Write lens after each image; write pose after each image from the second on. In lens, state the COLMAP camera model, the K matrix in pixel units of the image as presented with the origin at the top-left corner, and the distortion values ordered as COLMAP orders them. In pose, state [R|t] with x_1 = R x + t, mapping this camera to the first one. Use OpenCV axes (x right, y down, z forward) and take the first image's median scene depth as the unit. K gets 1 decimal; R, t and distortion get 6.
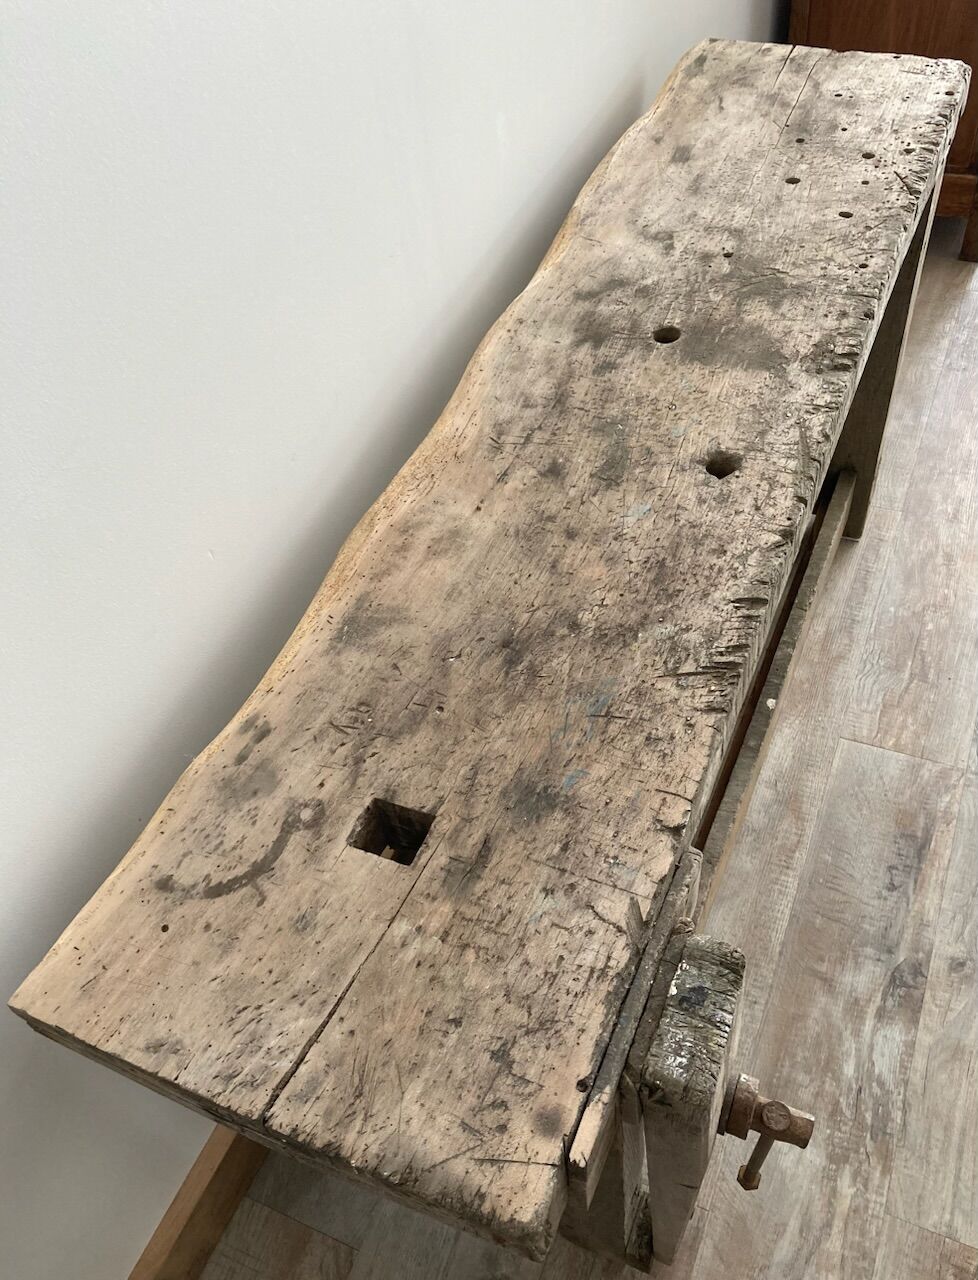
lens RADIAL K [[1081.9, 0, 475.2], [0, 1081.9, 663.1], [0, 0, 1]] dist [0.145549, -0.449278]
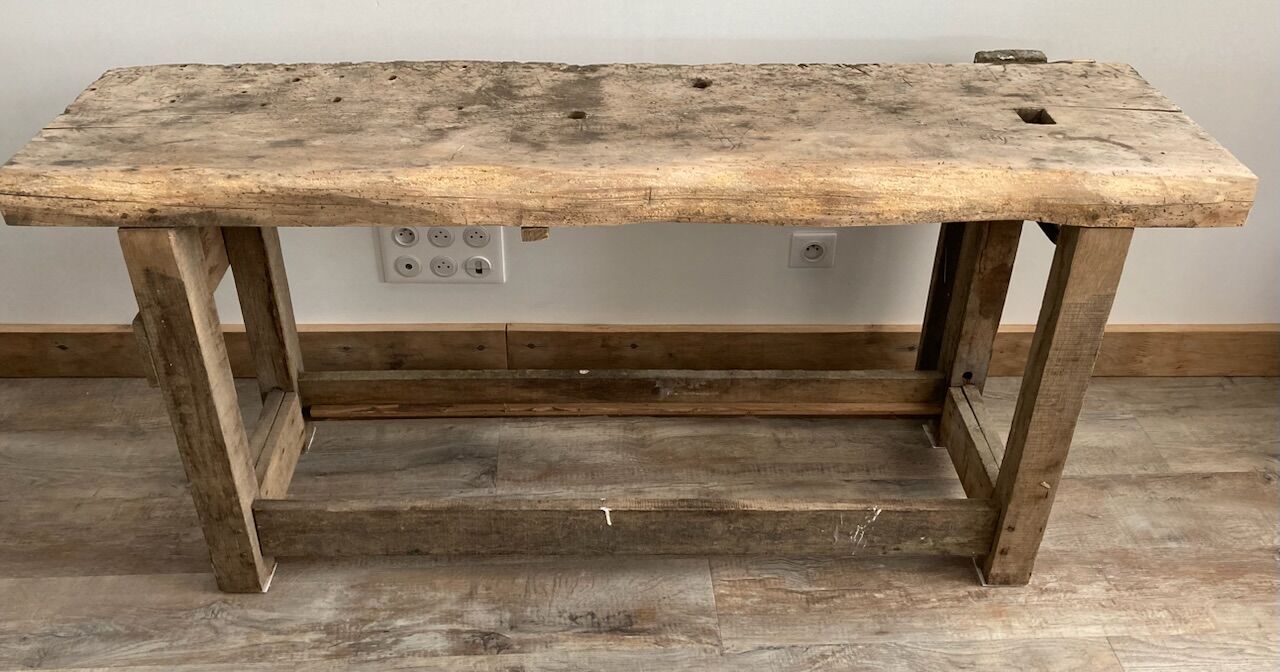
lens RADIAL K [[1096.1, 0, 621.0], [0, 1096.1, 338.0], [0, 0, 1]] dist [0.059283, -0.115059]
pose [[-0.433508, -0.415698, 0.799541, -1.276053], [0.722036, 0.370650, 0.584194, -1.170682], [-0.539199, 0.830550, 0.139469, 1.270737]]
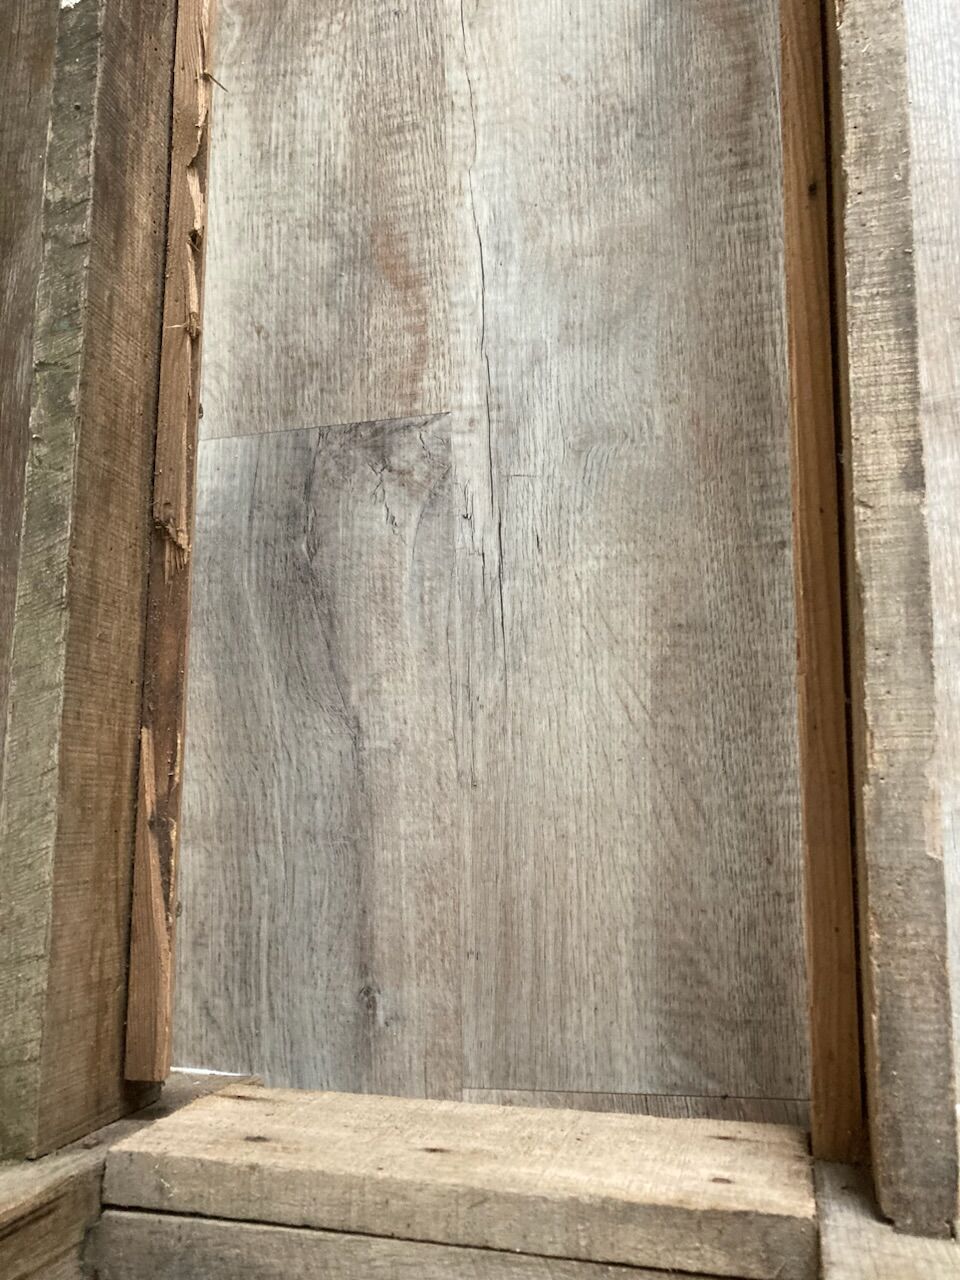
lens RADIAL K [[1067.2, 0, 478.2], [0, 1067.2, 667.7], [0, 0, 1]] dist [0.004305, -0.002427]
pose [[-0.850397, 0.449517, 0.273422, 0.282492], [-0.091374, -0.637955, 0.764634, -0.582317], [0.518147, 0.625259, 0.583589, 1.670515]]
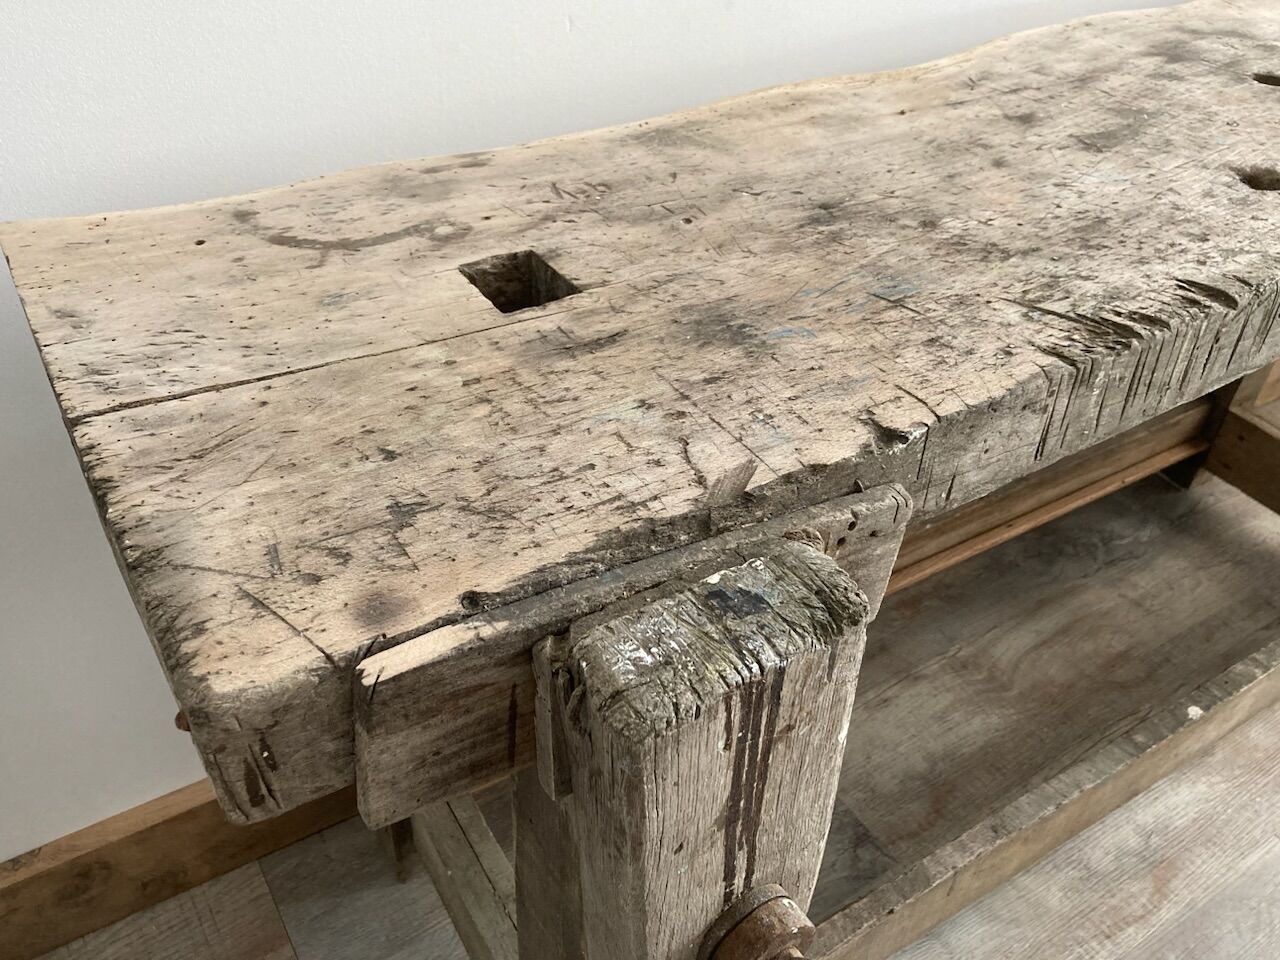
lens RADIAL K [[1082.8, 0, 634.5], [0, 1082.8, 466.7], [0, 0, 1]] dist [0.018774, -0.008931]
pose [[0.823577, 0.450807, -0.344230, 0.240155], [-0.508158, 0.856042, -0.094698, 0.250416], [0.251985, 0.252914, 0.934097, 0.364299]]
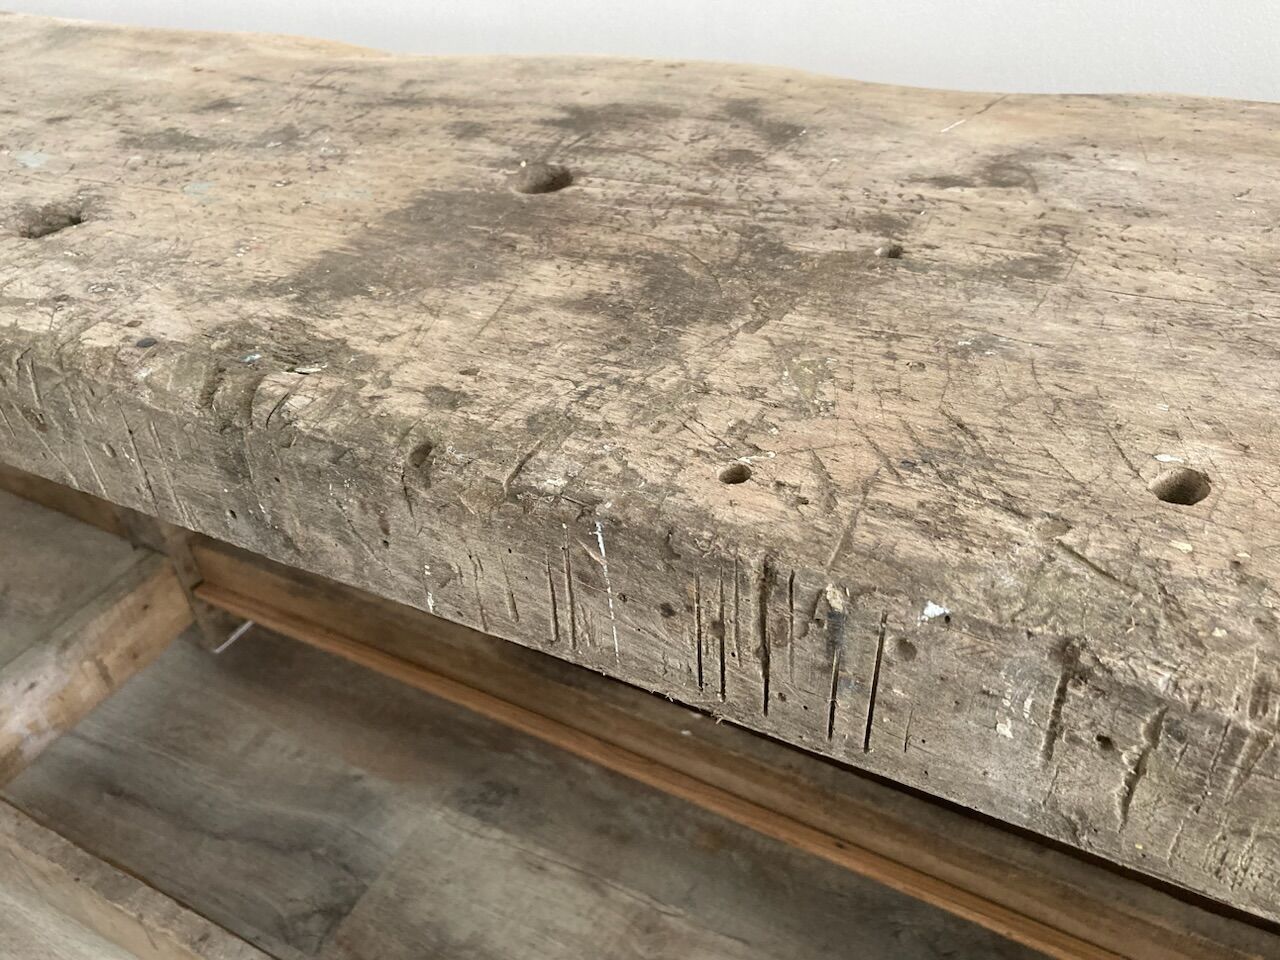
lens RADIAL K [[1094.3, 0, 629.1], [0, 1094.3, 484.1], [0, 0, 1]] dist [0.013899, -0.011116]
pose [[-0.070973, 0.691680, -0.718708, 0.686404], [-0.721284, 0.462105, 0.515954, -0.606651], [0.688994, 0.555012, 0.466101, 1.126931]]
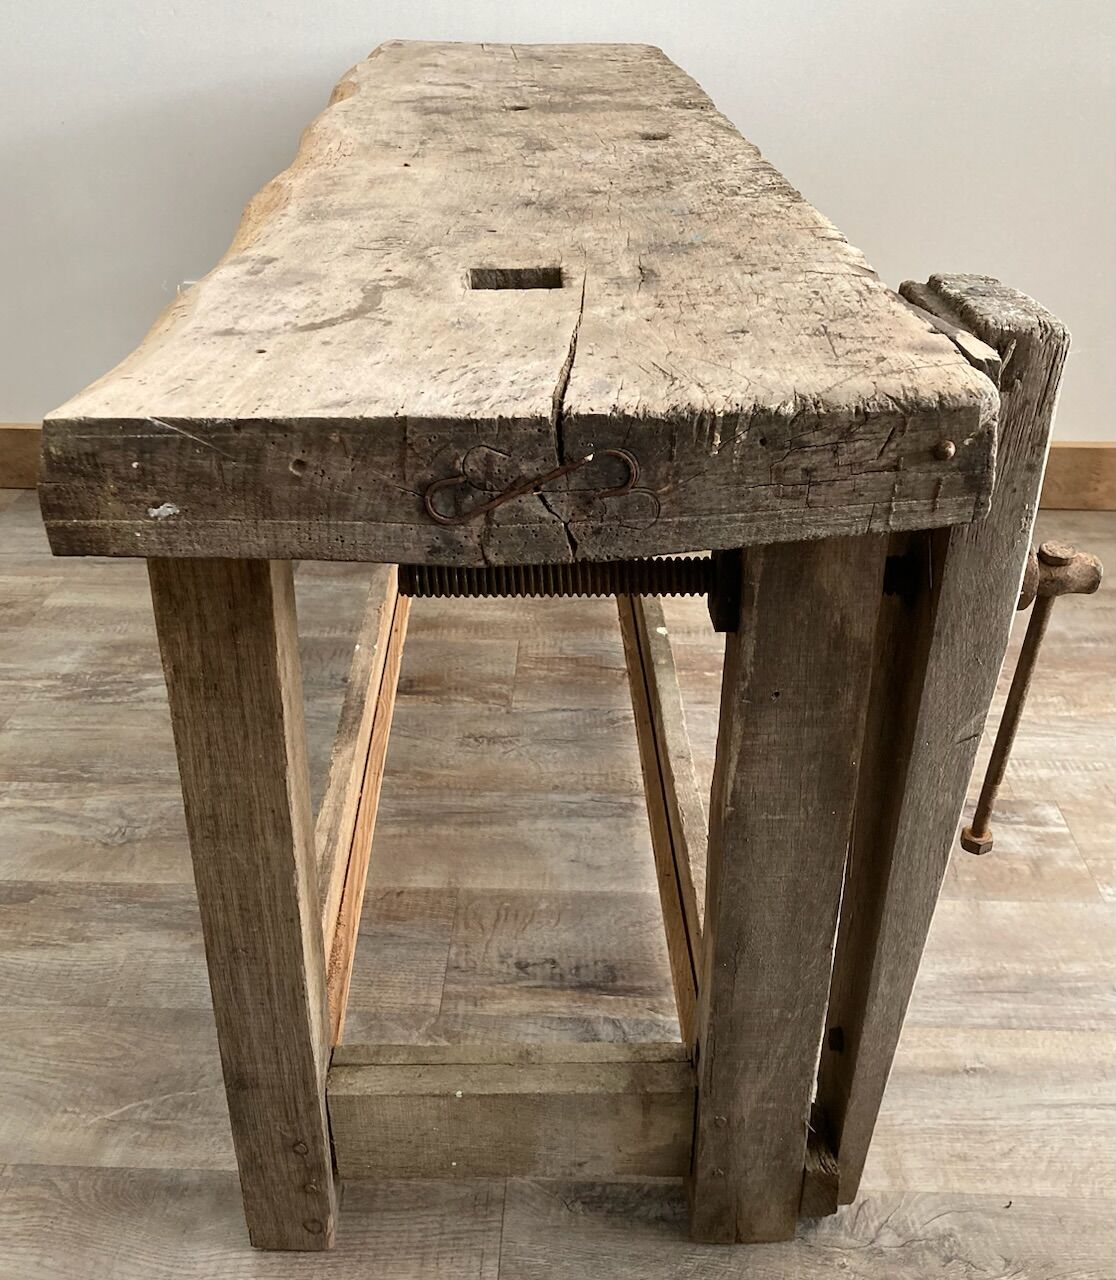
lens RADIAL K [[1322.0, 0, 532.6], [0, 1322.0, 686.9], [0, 0, 1]] dist [0.141009, -0.396434]
pose [[0.899016, -0.121676, 0.420672, -0.424088], [0.267951, 0.912650, -0.308662, 0.608830], [-0.346369, 0.390212, 0.853090, 0.296553]]
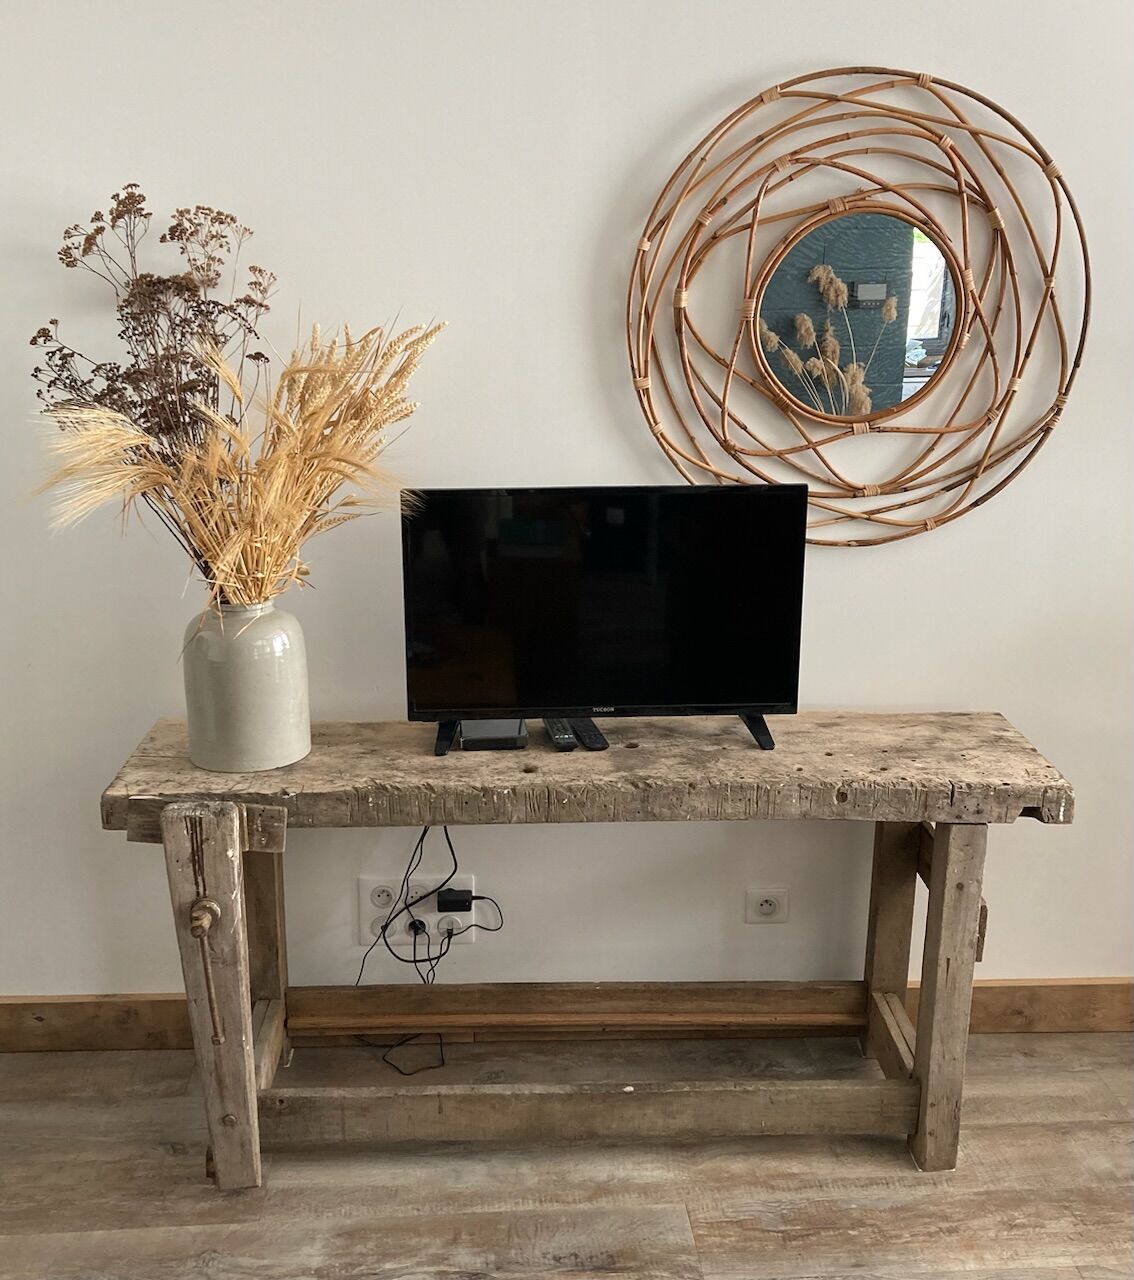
lens RADIAL K [[1320.8, 0, 548.9], [0, 1320.8, 641.7], [0, 0, 1]] dist [0.216604, -0.810968]
pose [[0.435267, 0.349391, -0.829740, 2.179154], [-0.728614, 0.678065, -0.096694, -0.155438], [0.528834, 0.646648, 0.549710, -0.339713]]
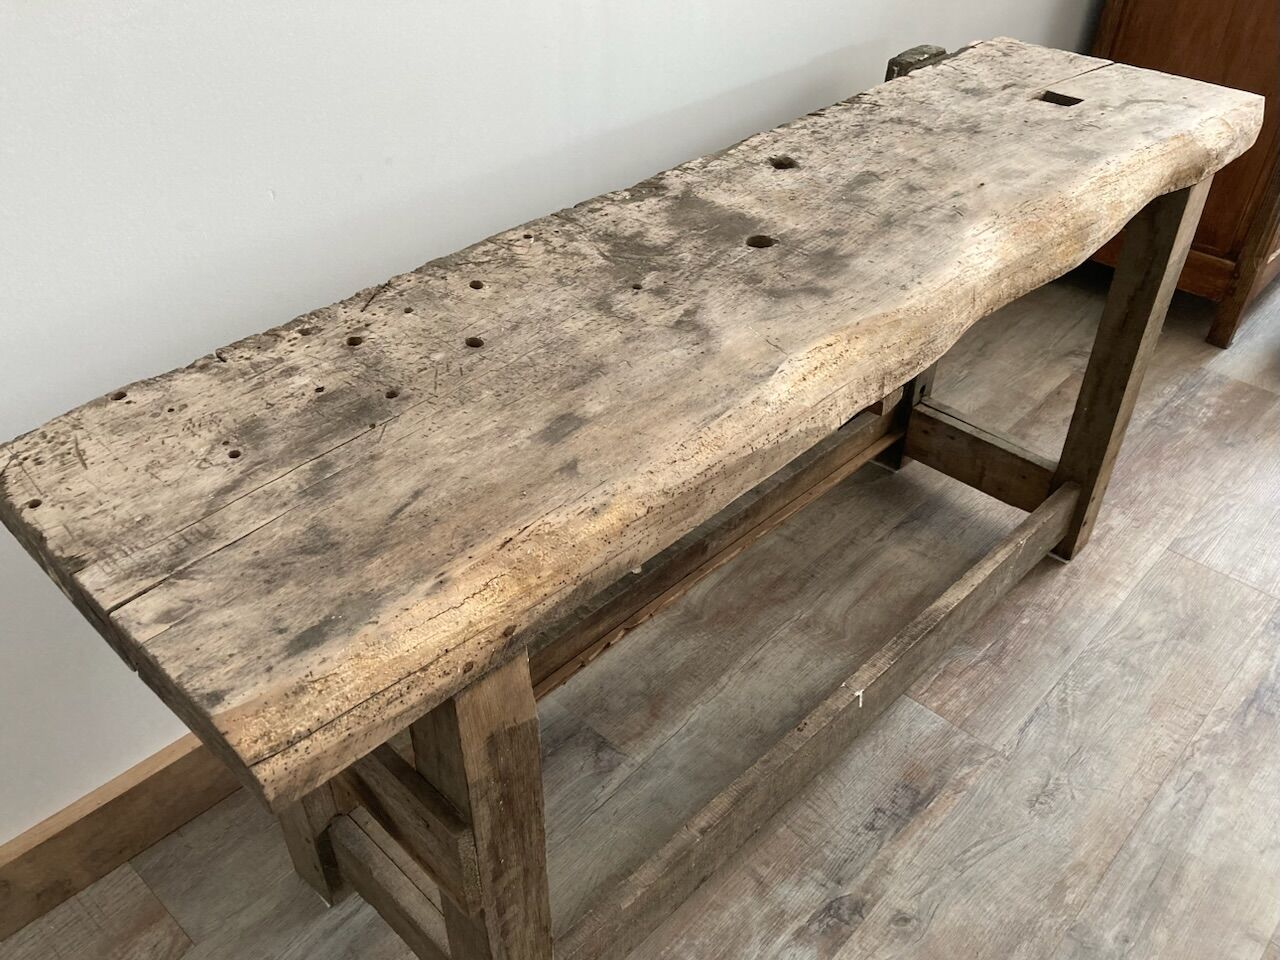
lens RADIAL K [[1078.5, 0, 627.0], [0, 1078.5, 489.5], [0, 0, 1]] dist [0.037332, -0.045831]
pose [[-0.935981, -0.126381, 0.328584, -0.072291], [0.322863, 0.063953, 0.944283, -1.542317], [-0.140353, 0.989918, -0.019055, 1.575291]]
